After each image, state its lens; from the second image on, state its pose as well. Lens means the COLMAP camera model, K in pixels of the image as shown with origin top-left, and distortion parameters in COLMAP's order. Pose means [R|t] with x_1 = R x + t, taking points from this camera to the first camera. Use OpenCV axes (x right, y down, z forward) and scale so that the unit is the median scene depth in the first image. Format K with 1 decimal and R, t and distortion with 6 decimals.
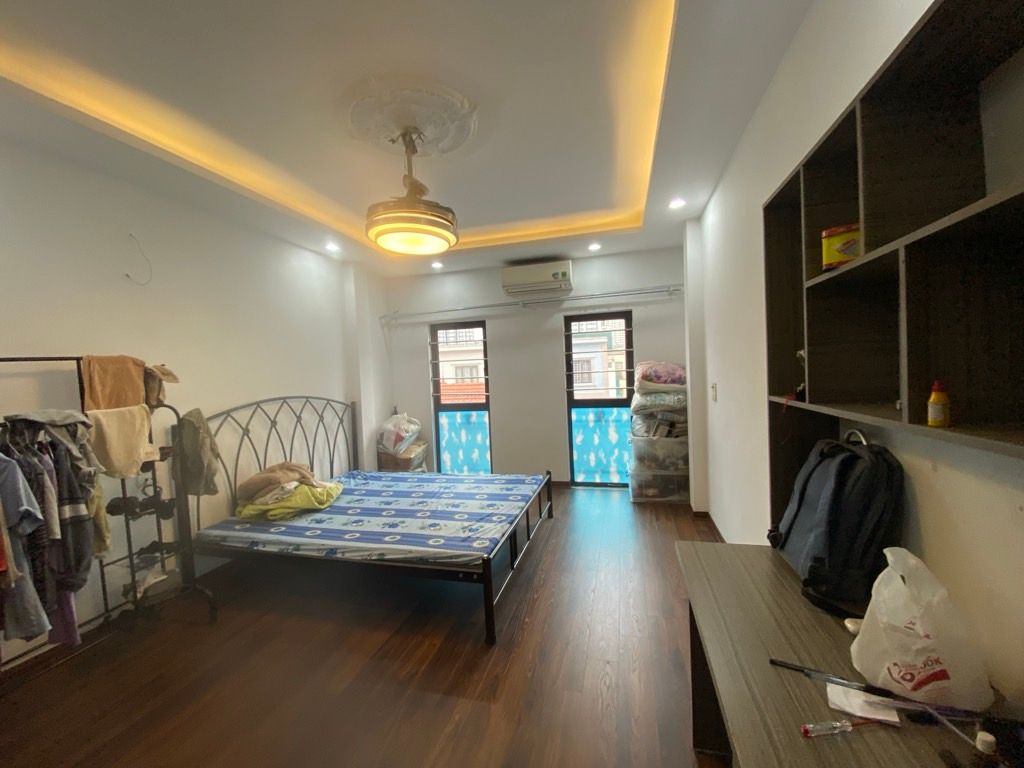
lens RADIAL K [[414.7, 0, 510.6], [0, 414.7, 387.6], [0, 0, 1]] dist [0.044102, -0.036208]
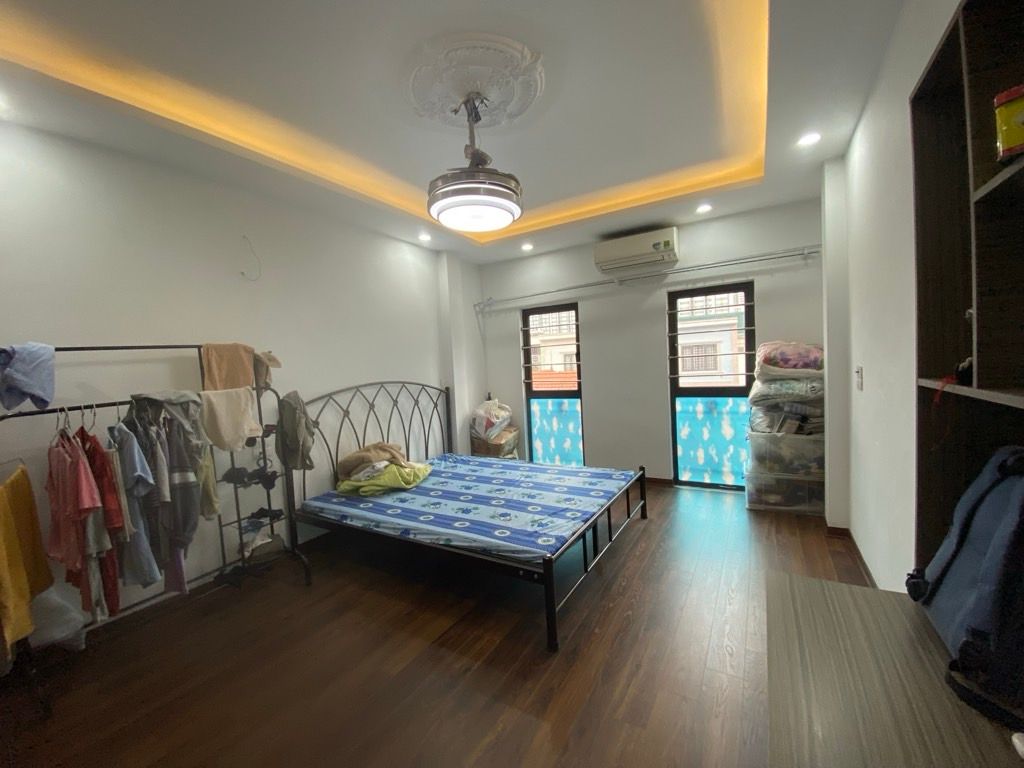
lens RADIAL K [[414.7, 0, 510.6], [0, 414.7, 387.6], [0, 0, 1]] dist [0.044102, -0.036208]
pose [[0.962320, 0.008956, -0.271772, 0.075117], [-0.001318, 0.999599, 0.028274, 0.007214], [0.271917, -0.026850, 0.961946, 0.075292]]
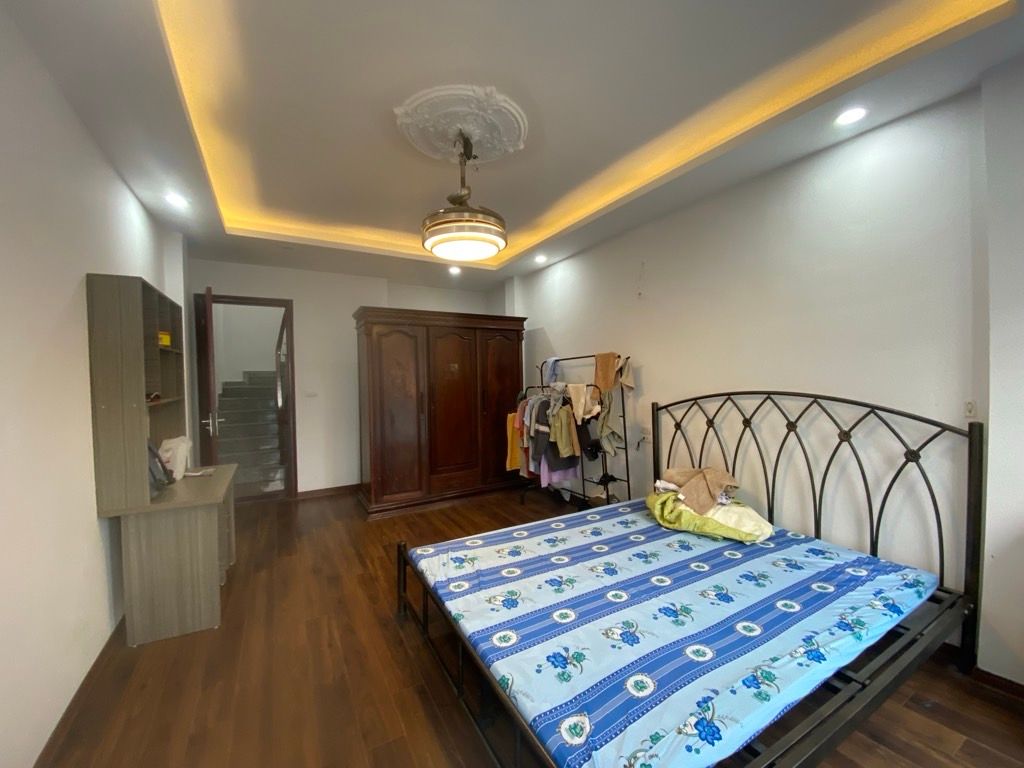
lens RADIAL K [[414.7, 0, 510.6], [0, 414.7, 387.6], [0, 0, 1]] dist [0.044102, -0.036208]
pose [[-0.714236, 0.072602, -0.696129, 0.326344], [0.015099, 0.995972, 0.088381, -0.062538], [0.699742, 0.052614, -0.712456, 1.368714]]
